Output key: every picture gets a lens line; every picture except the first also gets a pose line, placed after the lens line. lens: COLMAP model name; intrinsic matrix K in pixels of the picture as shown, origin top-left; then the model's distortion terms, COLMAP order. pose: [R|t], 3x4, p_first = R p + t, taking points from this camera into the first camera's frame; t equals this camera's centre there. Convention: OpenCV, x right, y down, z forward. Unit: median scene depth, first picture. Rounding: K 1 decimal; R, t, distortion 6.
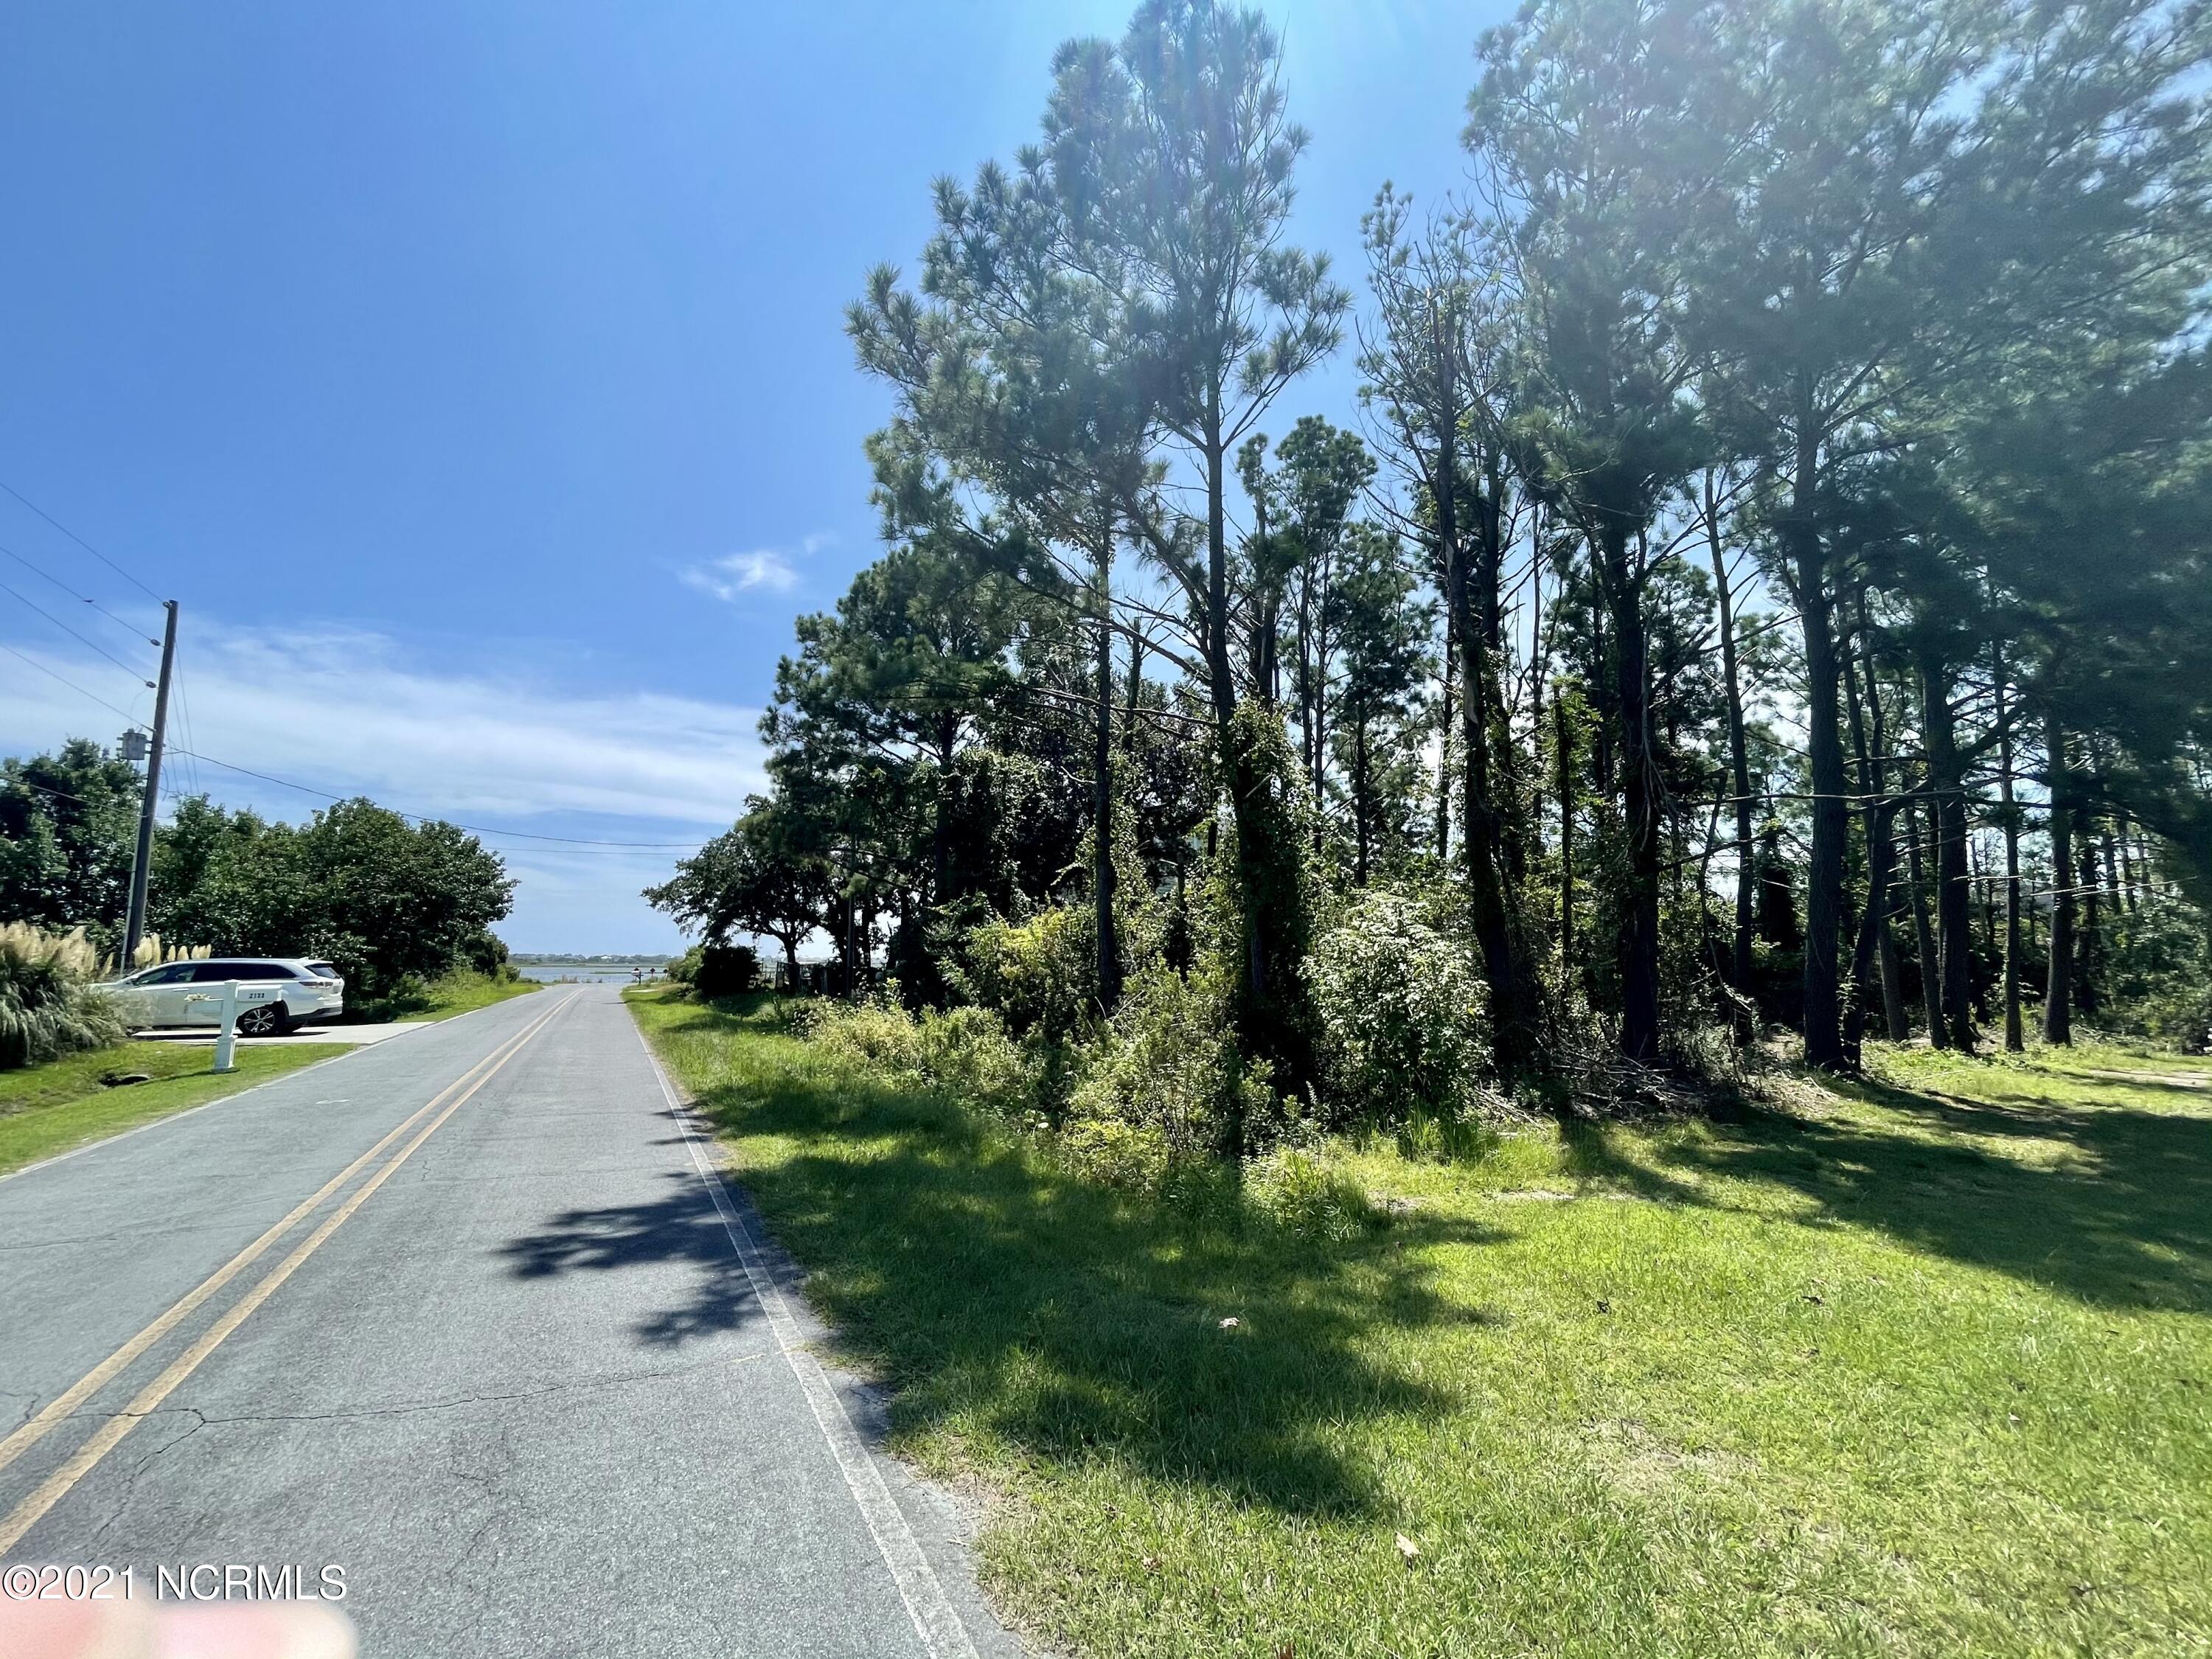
lens RADIAL K [[959.9, 0, 1106.0], [0, 959.9, 829.5], [0, 0, 1]] dist [-0.000186, -0.000022]
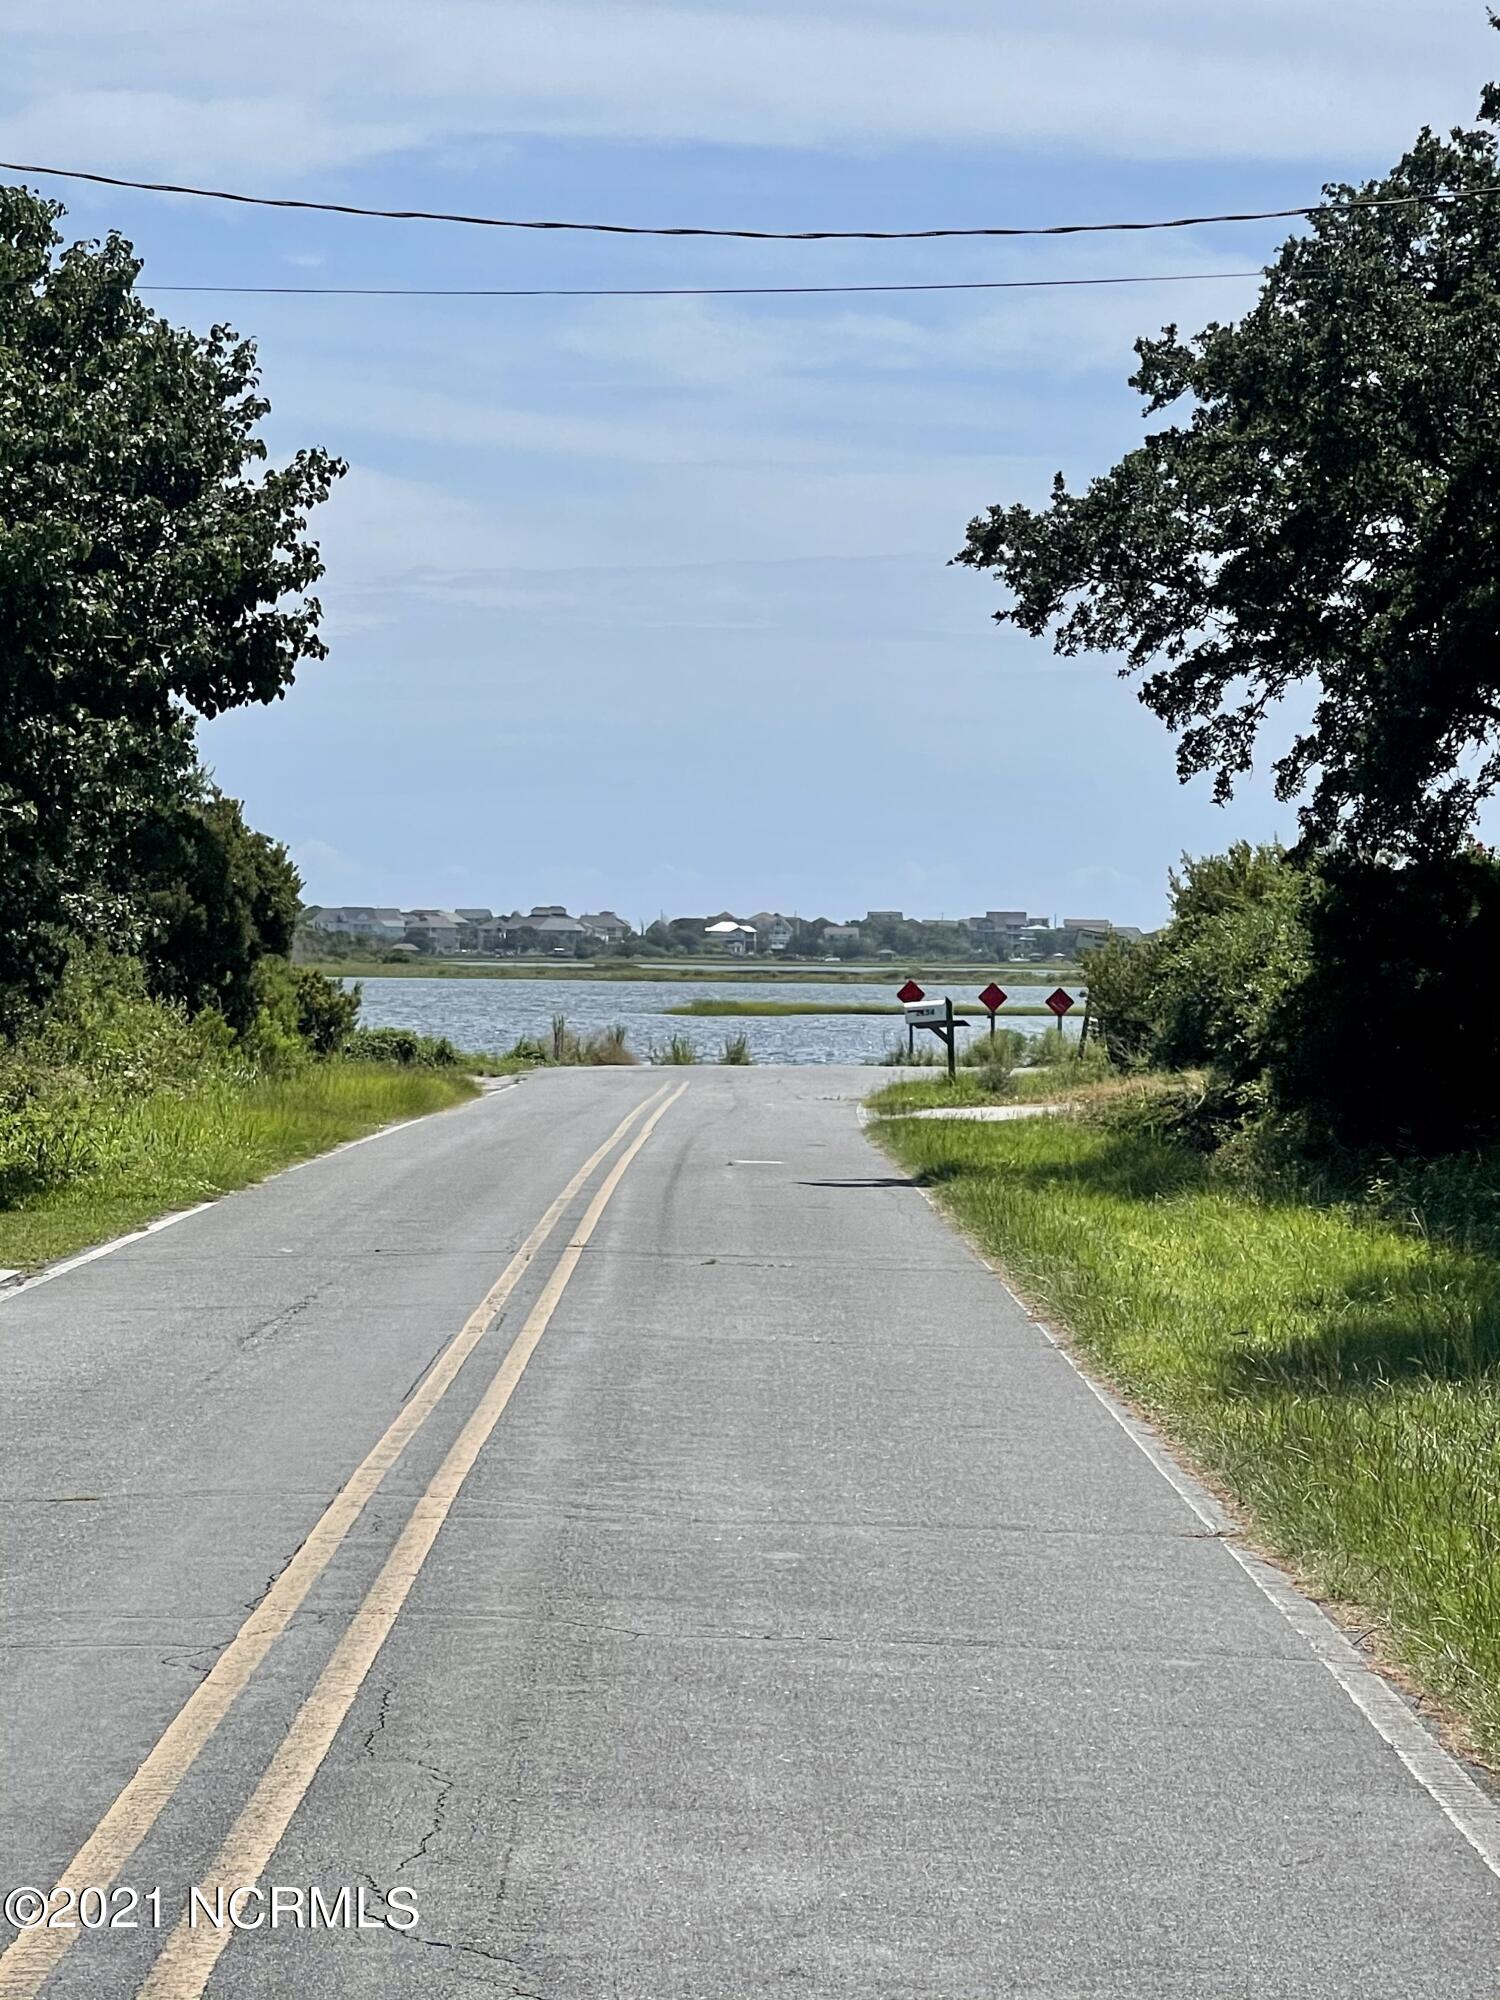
lens RADIAL K [[5606.7, 0, 750.0], [0, 5606.7, 1000.0], [0, 0, 1]] dist [-0.443505, -0.149998]
pose [[0.893094, 0.005896, -0.449831, -0.072402], [0.059074, 0.989719, 0.130256, 0.015535], [0.445974, -0.142904, 0.883564, 0.102022]]
